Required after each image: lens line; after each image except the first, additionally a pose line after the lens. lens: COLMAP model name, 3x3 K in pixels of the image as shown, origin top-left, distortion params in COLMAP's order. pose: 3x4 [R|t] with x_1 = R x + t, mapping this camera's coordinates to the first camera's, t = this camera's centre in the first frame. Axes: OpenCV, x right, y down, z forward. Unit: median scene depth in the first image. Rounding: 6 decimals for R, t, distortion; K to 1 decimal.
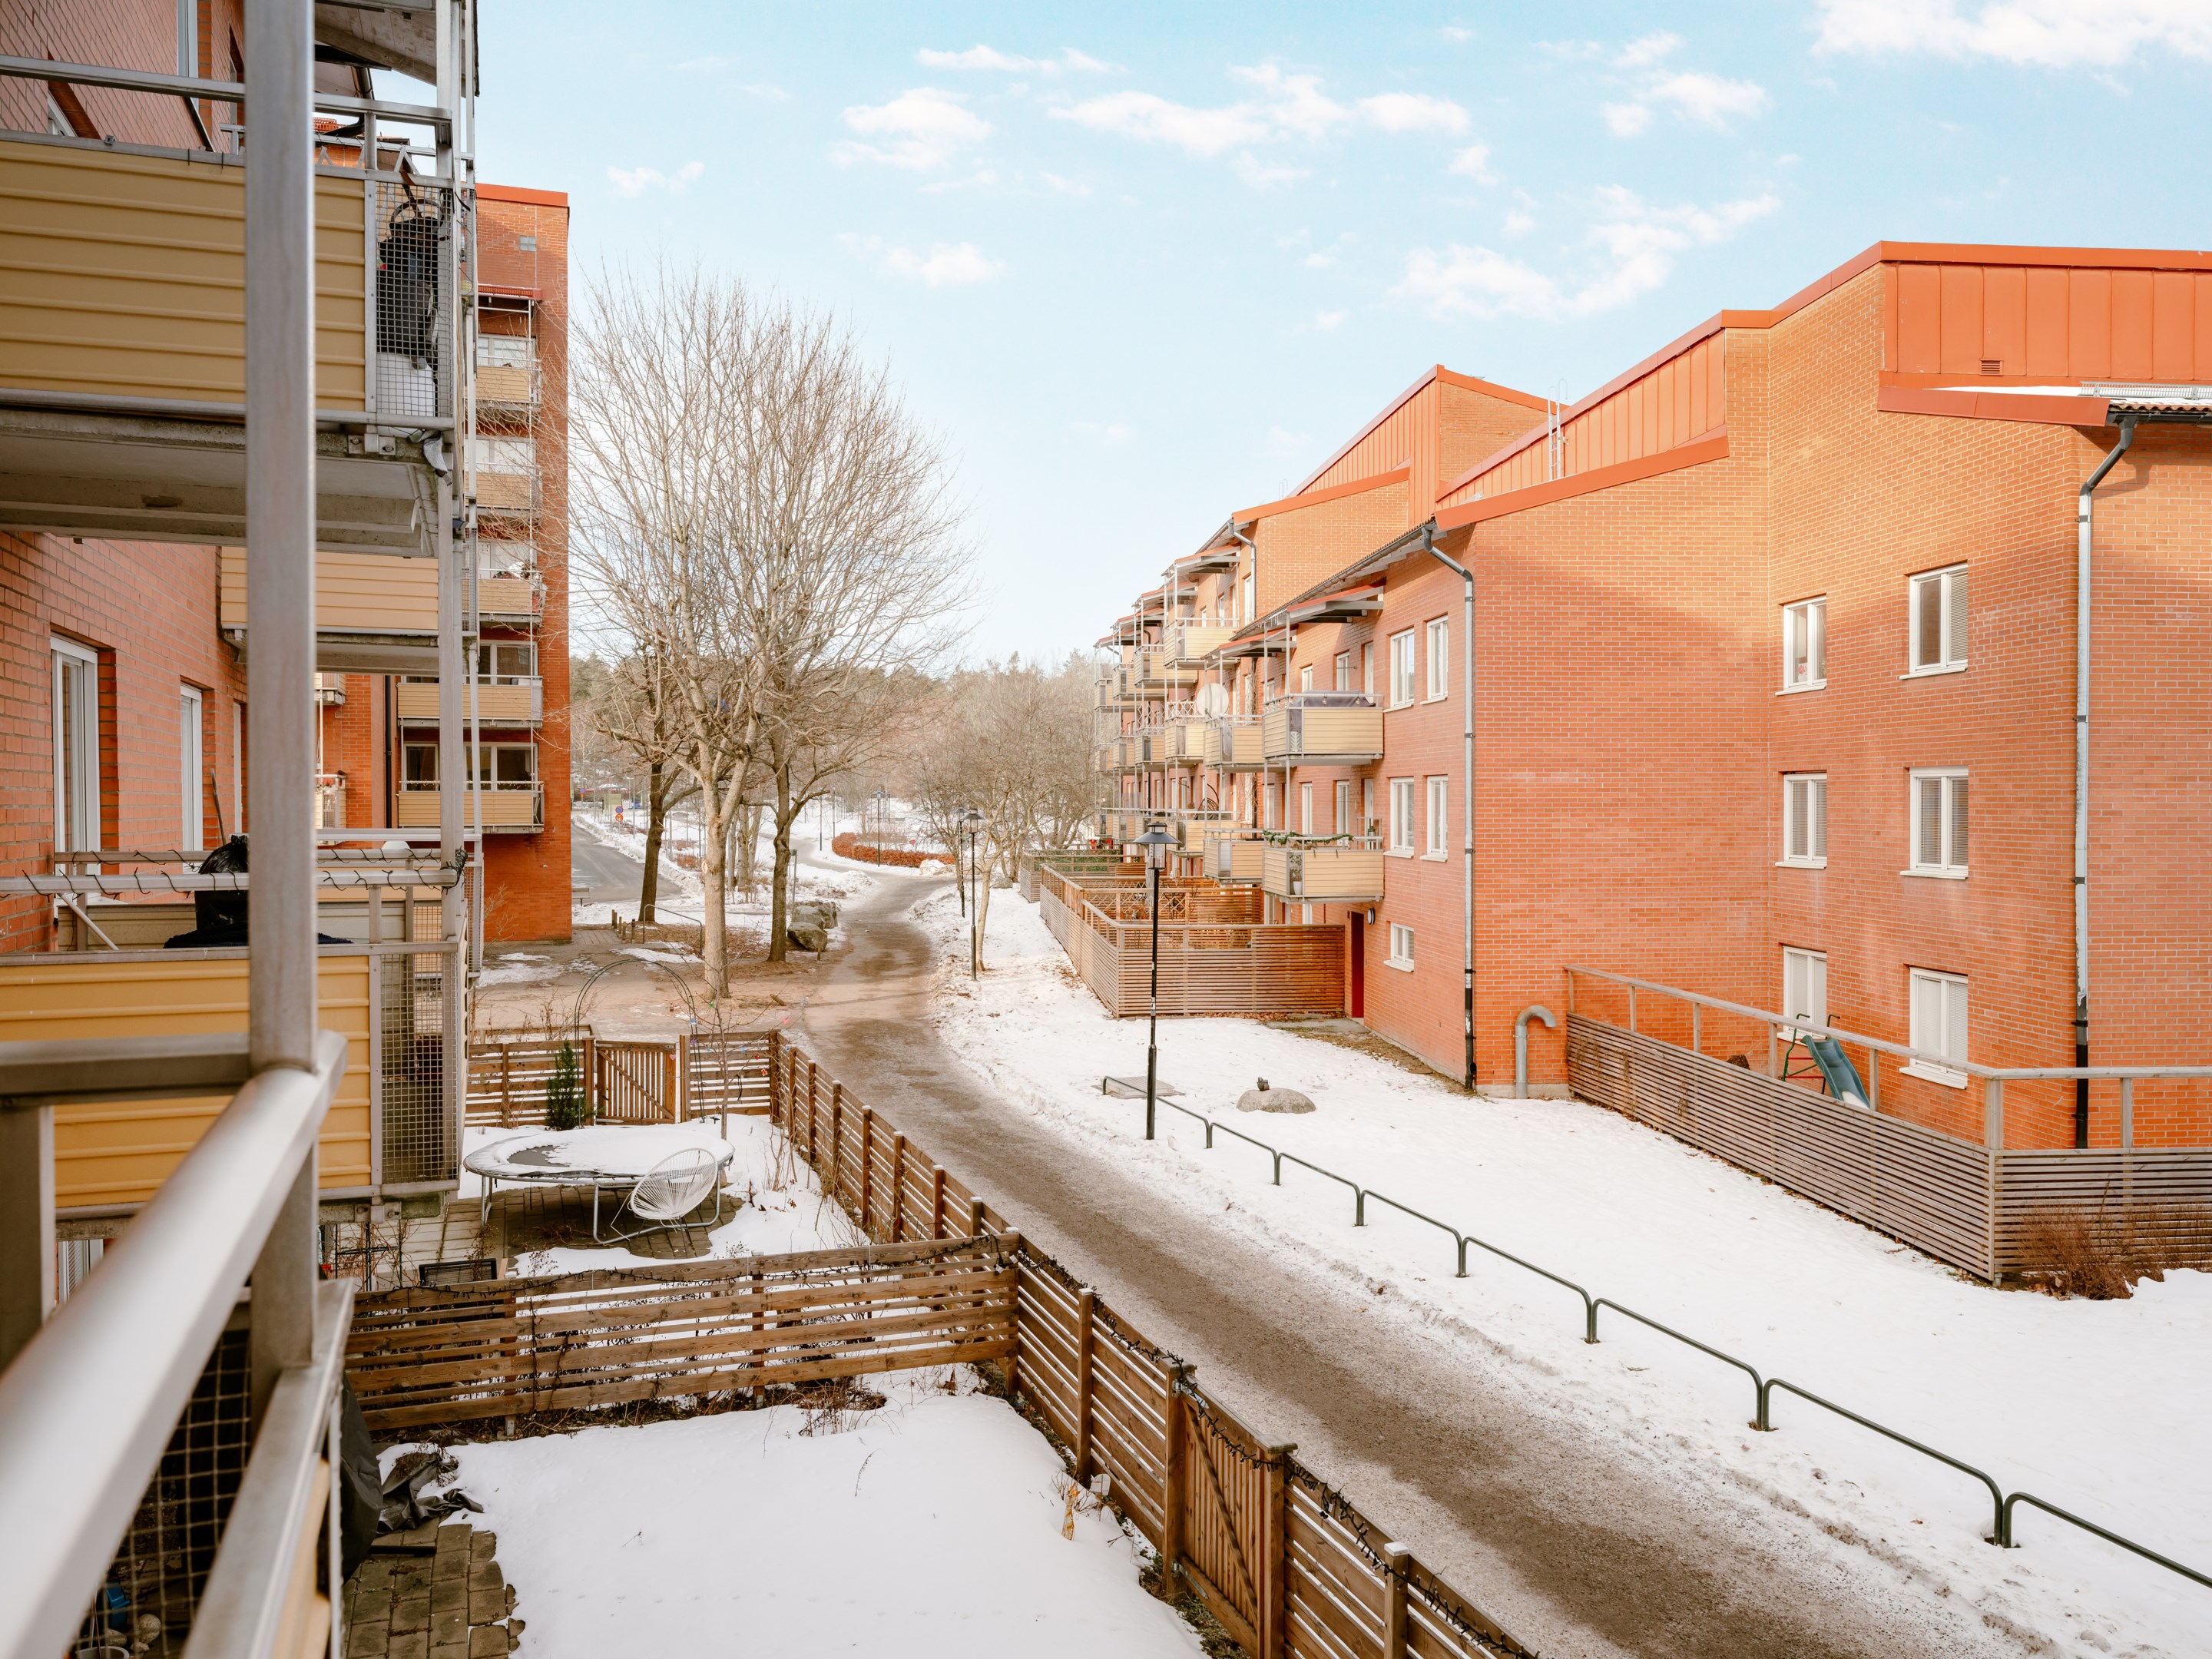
lens RADIAL K [[1692.0, 0, 1102.0], [0, 1692.0, 810.3], [0, 0, 1]] dist [0.005863, 0.003273]
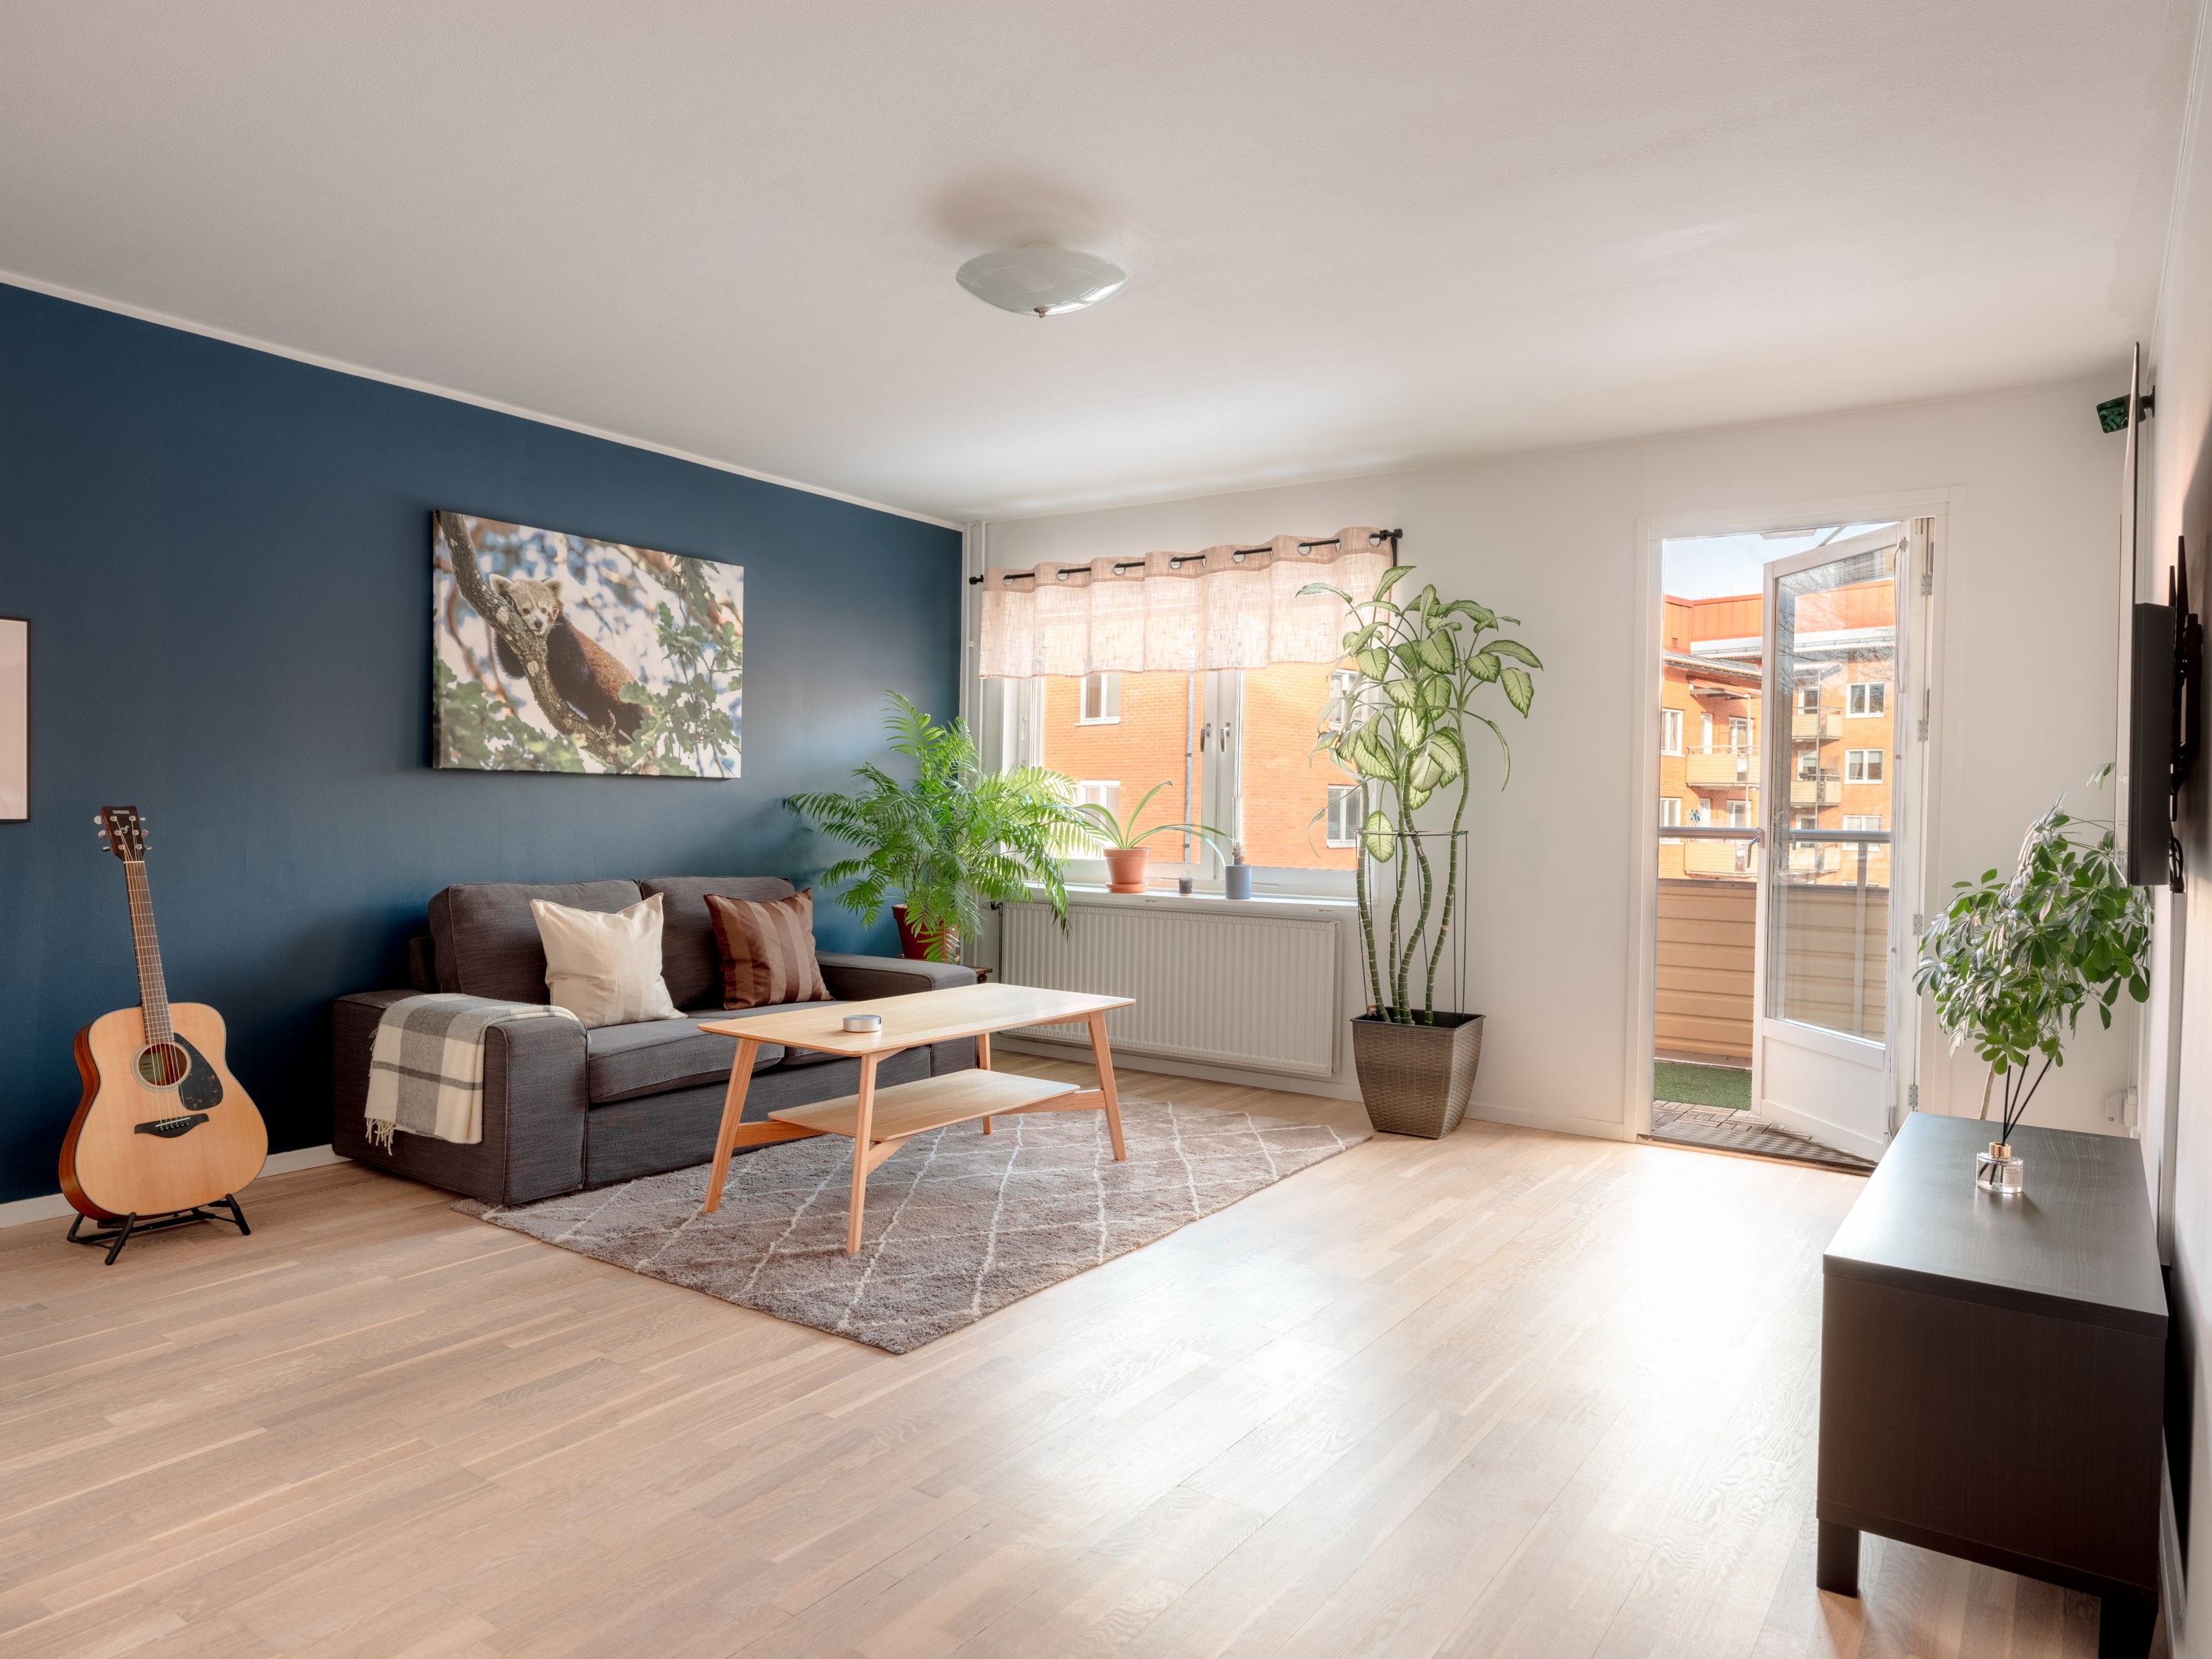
lens RADIAL K [[1406.6, 0, 1091.9], [0, 1406.6, 806.4], [0, 0, 1]] dist [-0.004851, 0.005226]
pose [[0.817058, 0.006608, 0.576518, -0.303676], [-0.008857, 0.999960, 0.001091, -0.000972], [-0.576488, -0.005998, 0.817084, -0.122185]]
